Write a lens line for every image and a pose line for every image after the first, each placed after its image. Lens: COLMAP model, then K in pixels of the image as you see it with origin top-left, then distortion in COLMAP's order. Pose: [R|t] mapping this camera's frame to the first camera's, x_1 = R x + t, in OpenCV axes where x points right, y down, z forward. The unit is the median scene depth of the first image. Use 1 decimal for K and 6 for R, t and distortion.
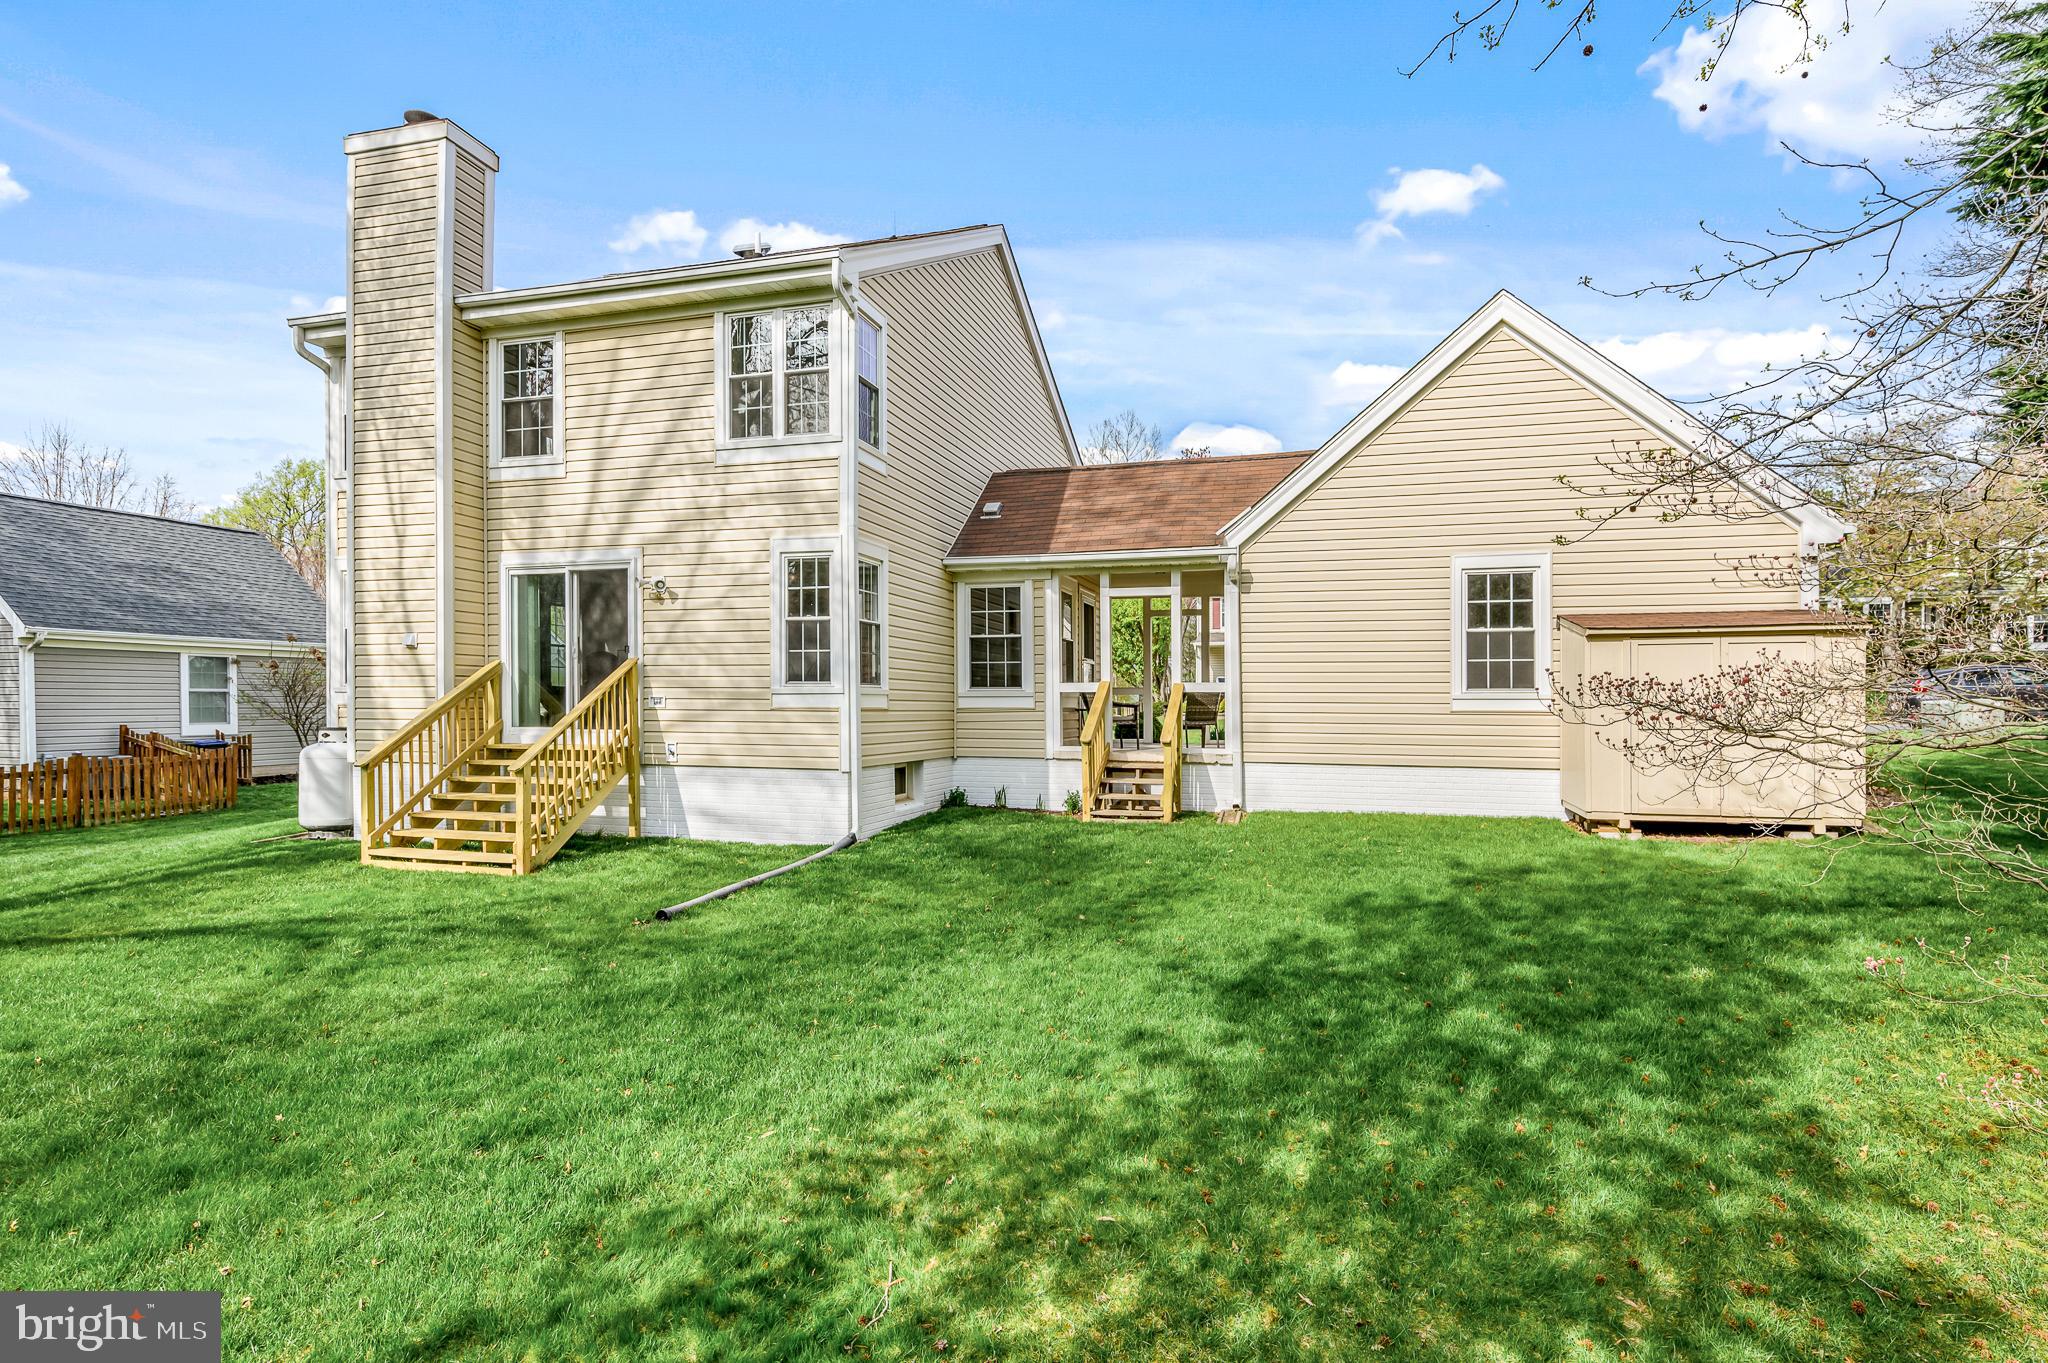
lens RADIAL K [[945.0, 0, 1232.7], [0, 945.0, 693.2], [0, 0, 1]] dist [-0.001545, -0.000337]
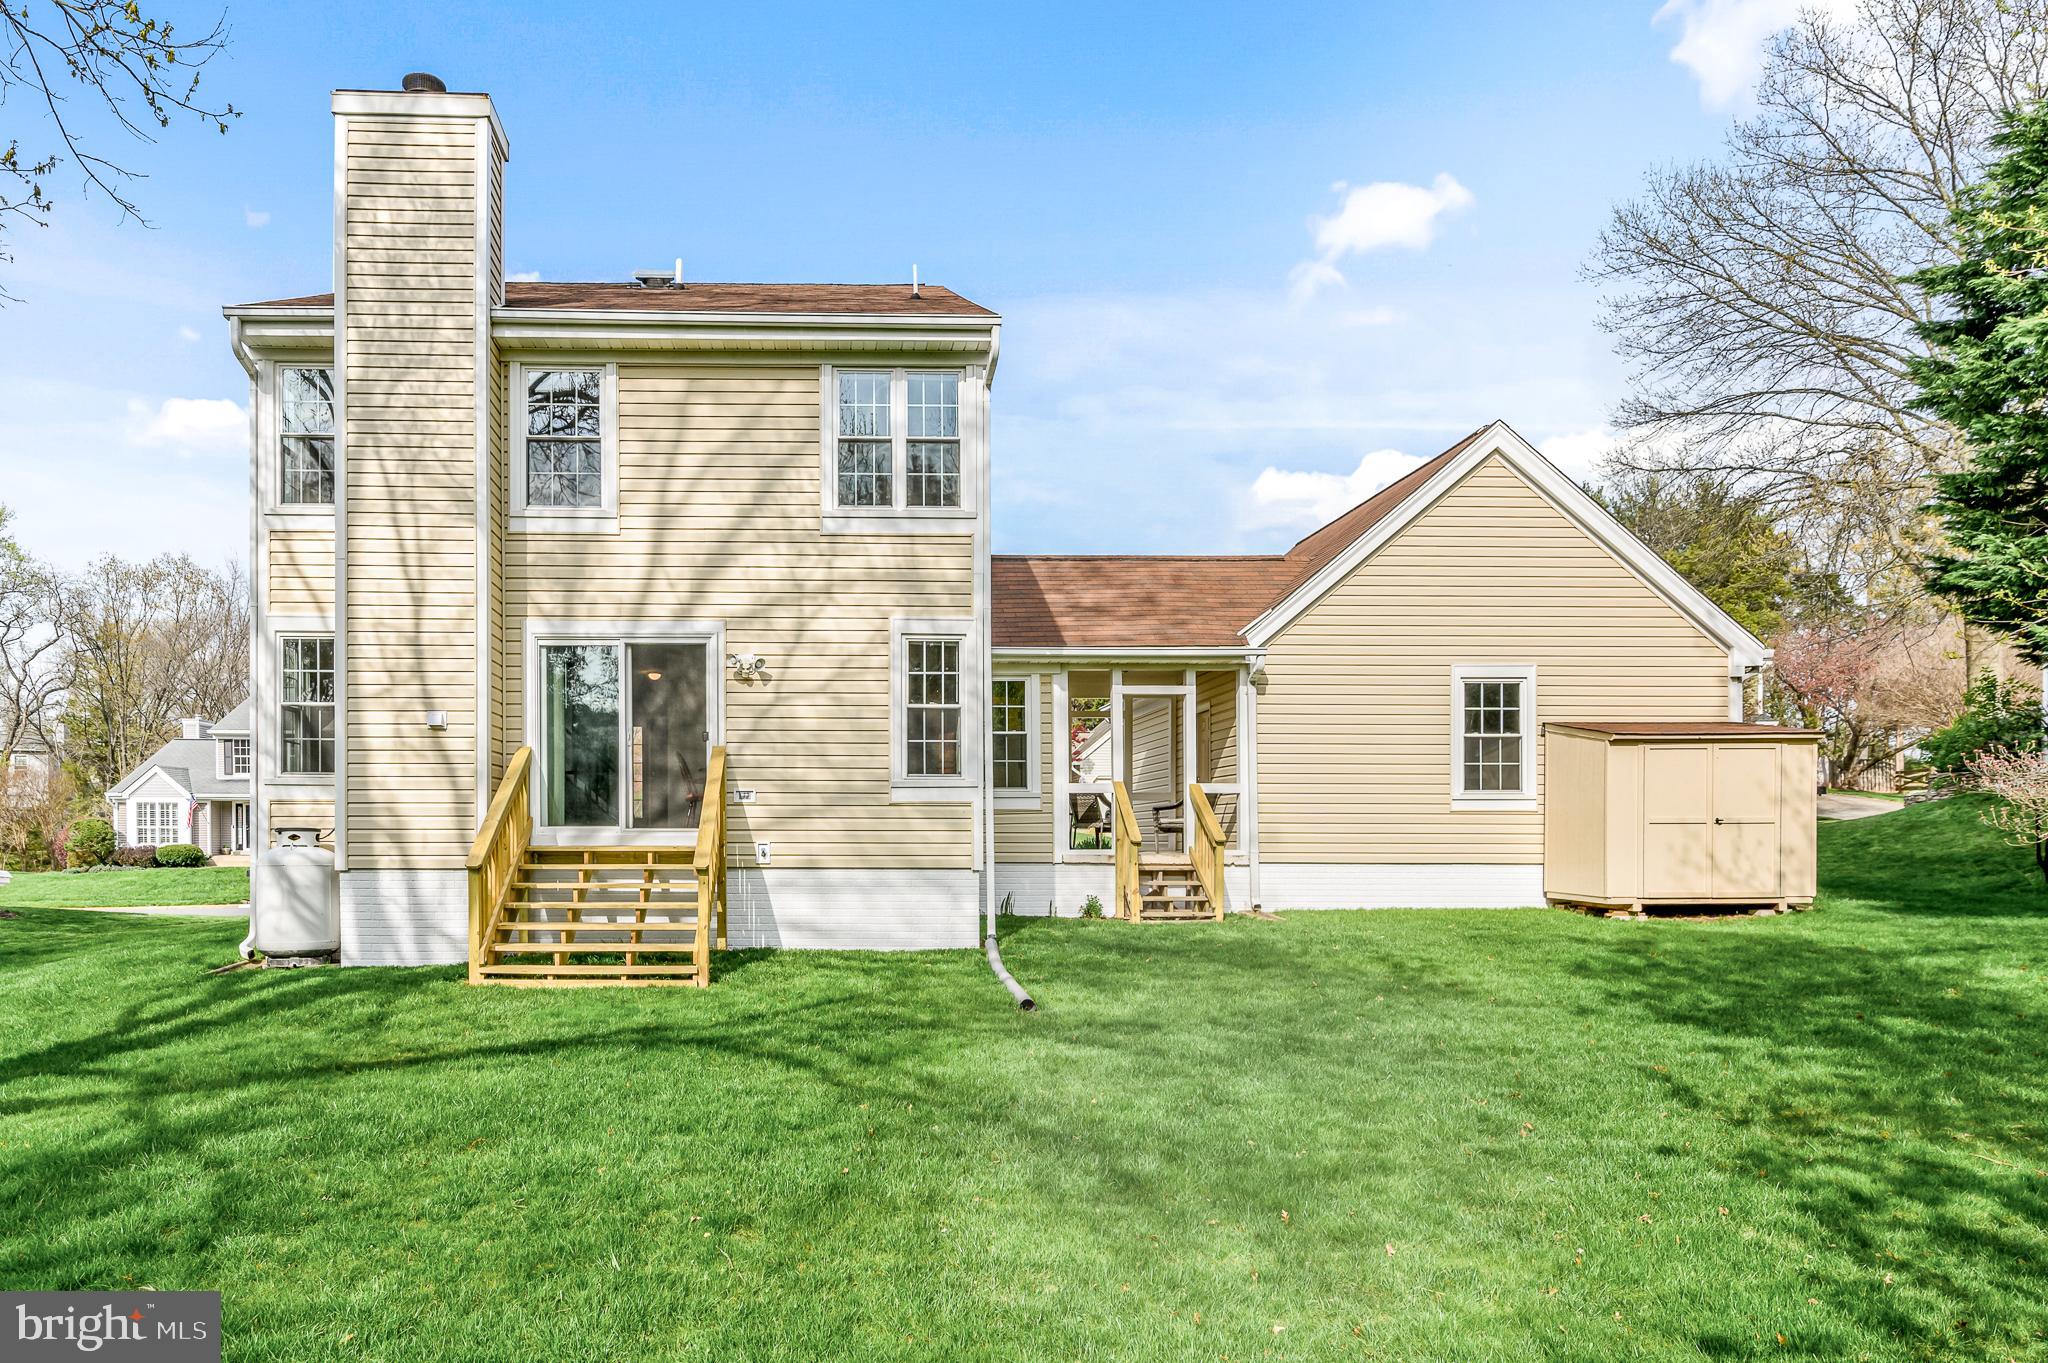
lens RADIAL K [[1082.9, 0, 1021.5], [0, 1082.9, 815.9], [0, 0, 1]] dist [0.000494, 0.000281]
pose [[0.962427, -0.000743, 0.271538, -0.628952], [0.002274, 0.999983, -0.005323, 0.033308], [-0.271530, 0.005741, 0.962413, -0.044437]]
